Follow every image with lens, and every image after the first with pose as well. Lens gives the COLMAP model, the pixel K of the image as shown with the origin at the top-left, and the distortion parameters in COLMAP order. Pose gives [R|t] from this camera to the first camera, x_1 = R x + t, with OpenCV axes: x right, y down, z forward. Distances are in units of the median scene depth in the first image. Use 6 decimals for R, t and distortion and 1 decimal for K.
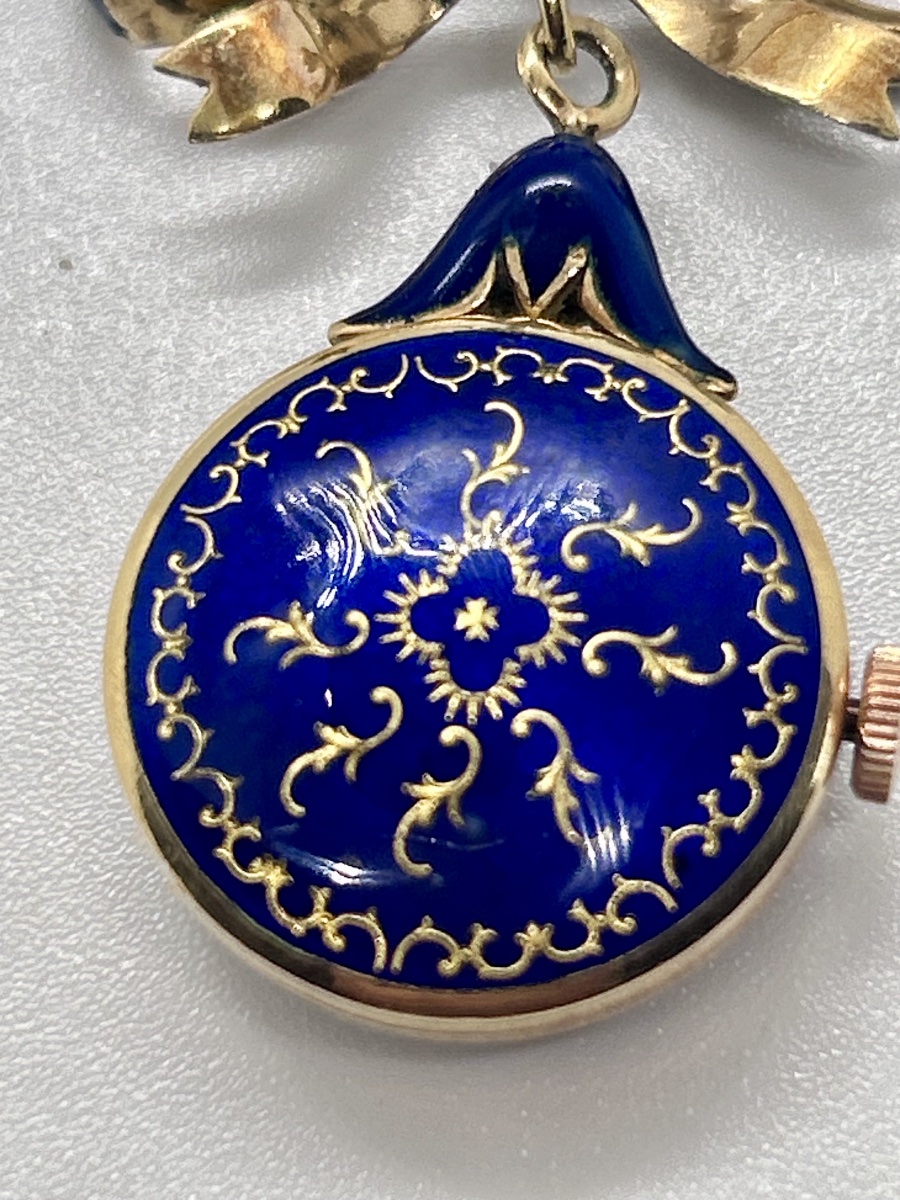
lens RADIAL K [[4003.3, 0, 447.7], [0, 4003.3, 601.0], [0, 0, 1]] dist [0.164853, 0.000000]
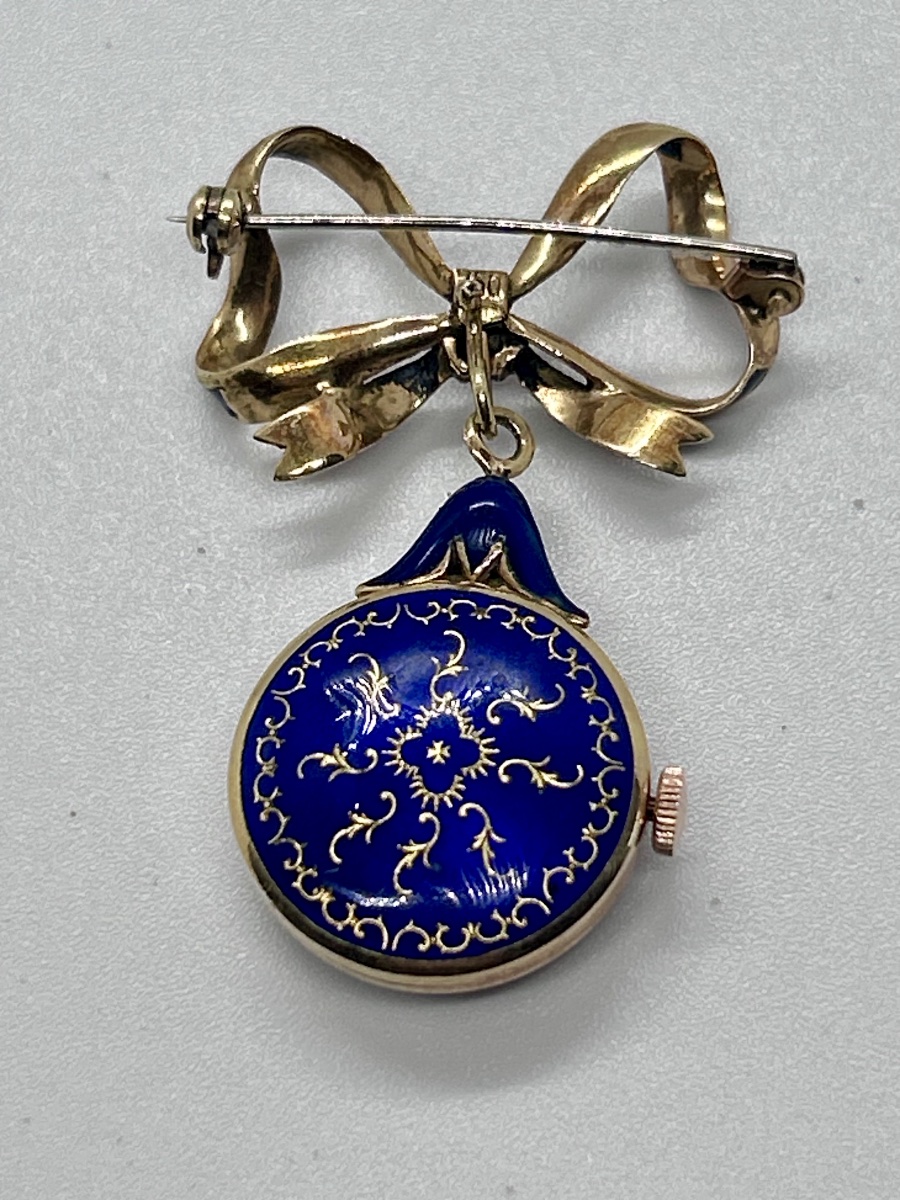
lens RADIAL K [[4003.3, 0, 448.1], [0, 4003.3, 596.9], [0, 0, 1]] dist [0.164853, 0.000000]
pose [[0.999887, -0.008016, -0.012727, 0.033605], [0.007332, 0.998571, -0.052930, 0.028703], [0.013134, 0.052830, 0.998517, -0.754788]]
